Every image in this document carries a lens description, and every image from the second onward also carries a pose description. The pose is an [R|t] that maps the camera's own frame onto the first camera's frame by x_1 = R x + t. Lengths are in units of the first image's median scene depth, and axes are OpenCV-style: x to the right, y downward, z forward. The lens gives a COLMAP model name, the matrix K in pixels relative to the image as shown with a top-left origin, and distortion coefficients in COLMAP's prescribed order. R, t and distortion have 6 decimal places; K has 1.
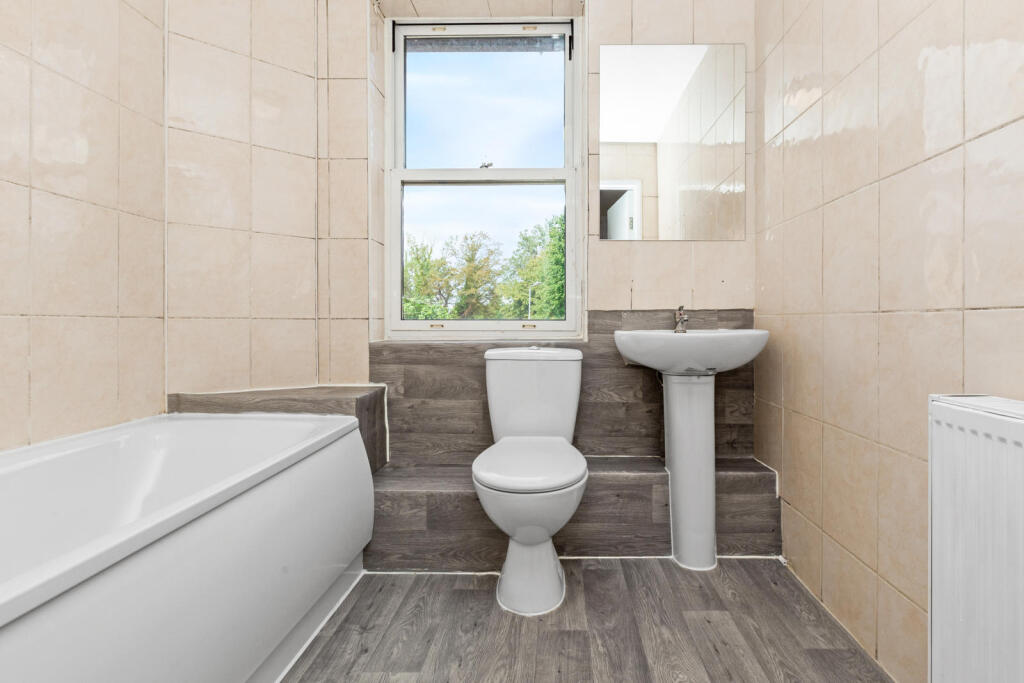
lens RADIAL K [[466.5, 0, 514.1], [0, 466.5, 326.3], [0, 0, 1]] dist [0.016318, 0.000045]
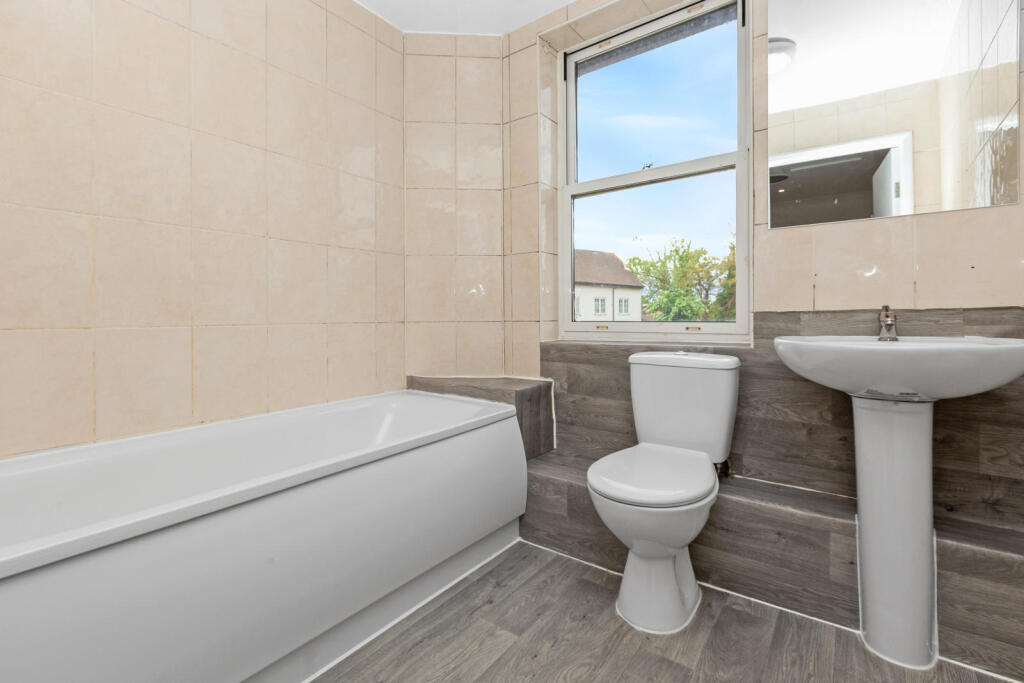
lens RADIAL K [[444.8, 0, 516.6], [0, 444.8, 317.8], [0, 0, 1]] dist [0.011424, -0.001016]
pose [[0.822887, -0.005030, -0.568182, 0.291464], [0.007587, 0.999969, 0.002136, -0.030661], [0.568154, -0.006068, 0.822900, 0.074162]]
